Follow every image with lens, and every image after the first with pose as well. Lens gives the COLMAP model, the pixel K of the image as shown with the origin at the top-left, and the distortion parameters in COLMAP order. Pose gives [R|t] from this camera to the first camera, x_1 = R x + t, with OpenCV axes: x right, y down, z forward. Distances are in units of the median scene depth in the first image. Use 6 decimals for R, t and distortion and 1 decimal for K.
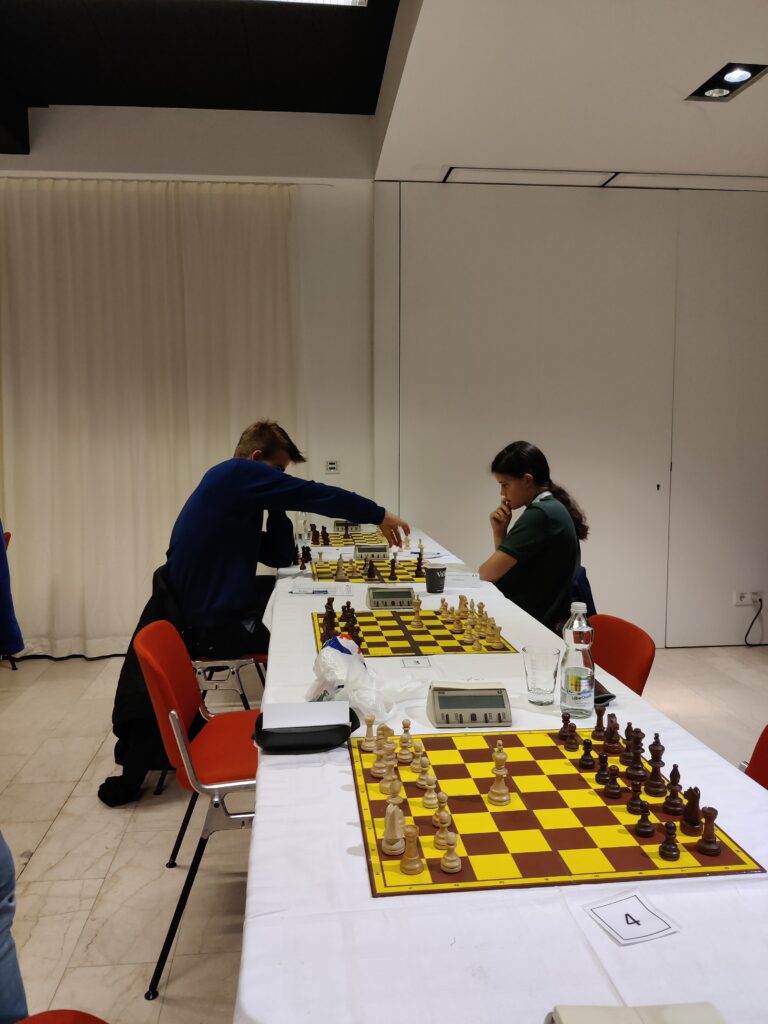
lens RADIAL K [[743.0, 0, 367.9], [0, 743.0, 510.7], [0, 0, 1]] dist [0.003014, -0.006430]
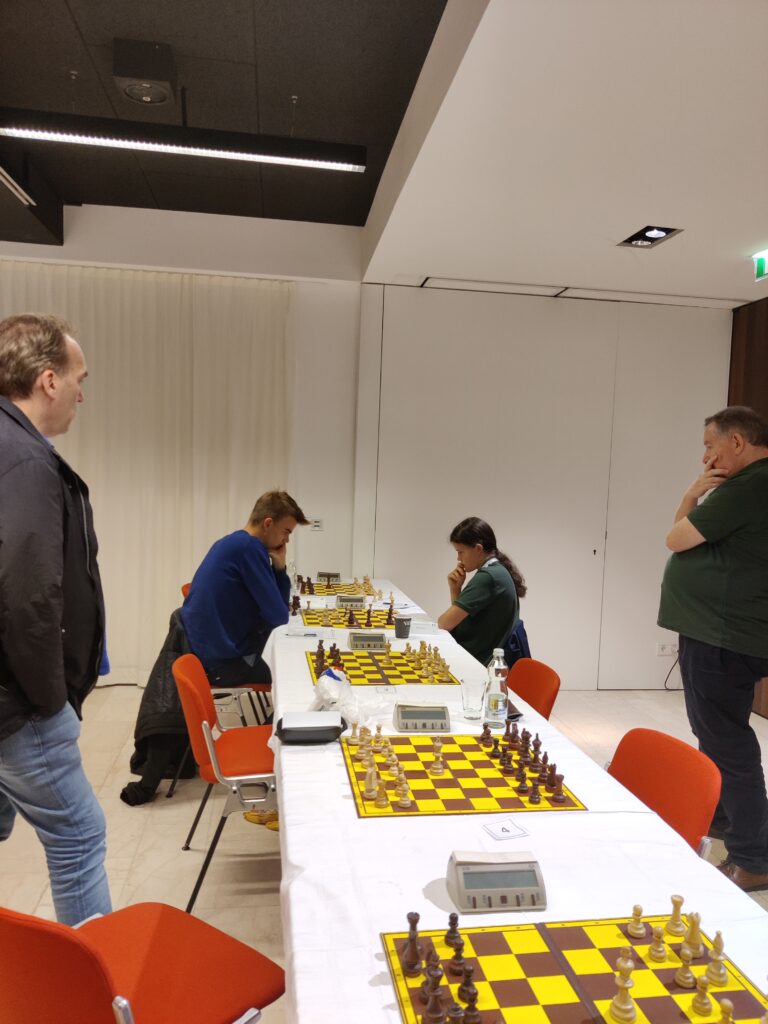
lens RADIAL K [[785.7, 0, 385.0], [0, 785.7, 540.7], [0, 0, 1]] dist [0.040206, -0.062442]
pose [[0.997378, 0.035043, 0.063316, -0.044974], [-0.034674, 0.999375, -0.006908, -0.070685], [-0.063518, 0.004695, 0.997970, -0.529110]]
